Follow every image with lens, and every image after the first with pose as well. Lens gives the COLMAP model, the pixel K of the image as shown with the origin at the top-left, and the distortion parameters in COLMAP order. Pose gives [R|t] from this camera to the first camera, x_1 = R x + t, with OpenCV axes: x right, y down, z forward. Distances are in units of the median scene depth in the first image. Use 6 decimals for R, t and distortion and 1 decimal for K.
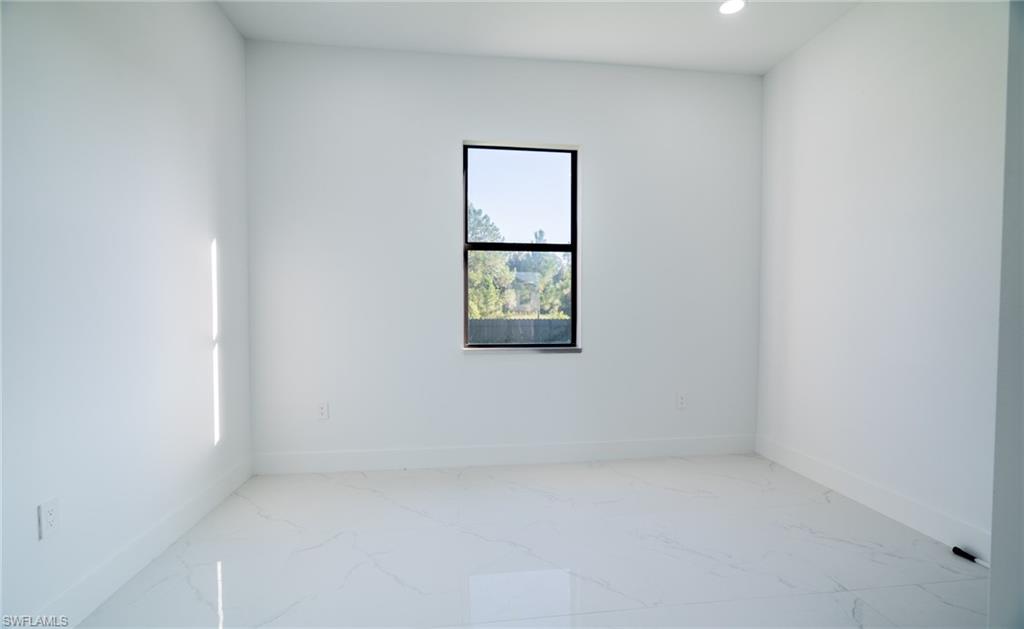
lens RADIAL K [[478.6, 0, 515.2], [0, 478.6, 322.1], [0, 0, 1]] dist [-0.001880, 0.000102]
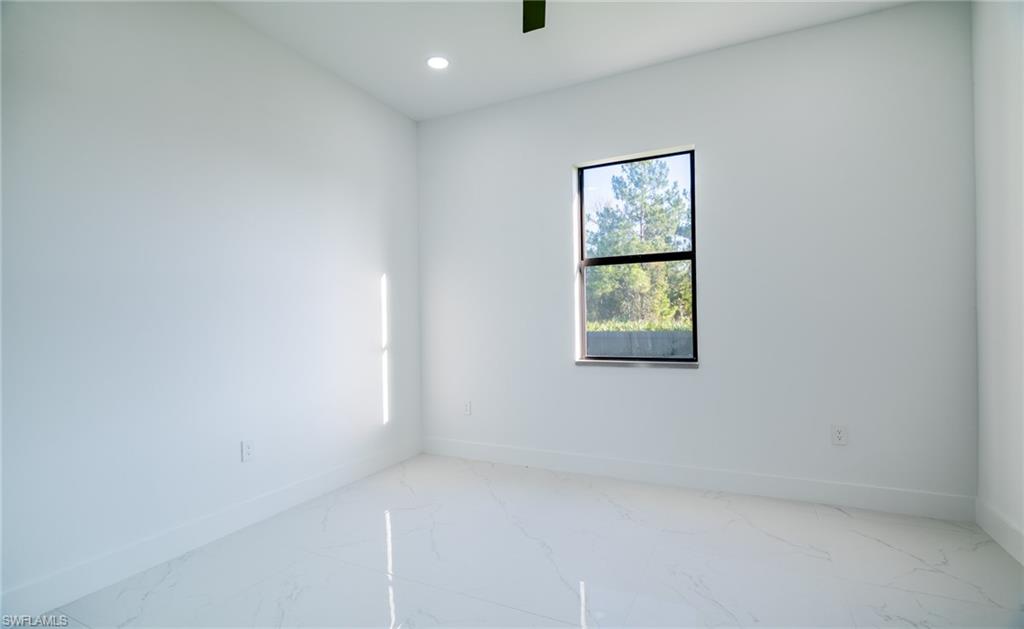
lens RADIAL K [[478.6, 0, 515.2], [0, 478.6, 322.1], [0, 0, 1]] dist [-0.001880, 0.000102]
pose [[0.830936, -0.013587, -0.556201, 0.353751], [-0.000487, 0.999684, -0.025147, -0.001644], [0.556367, 0.021166, 0.830667, 0.047538]]
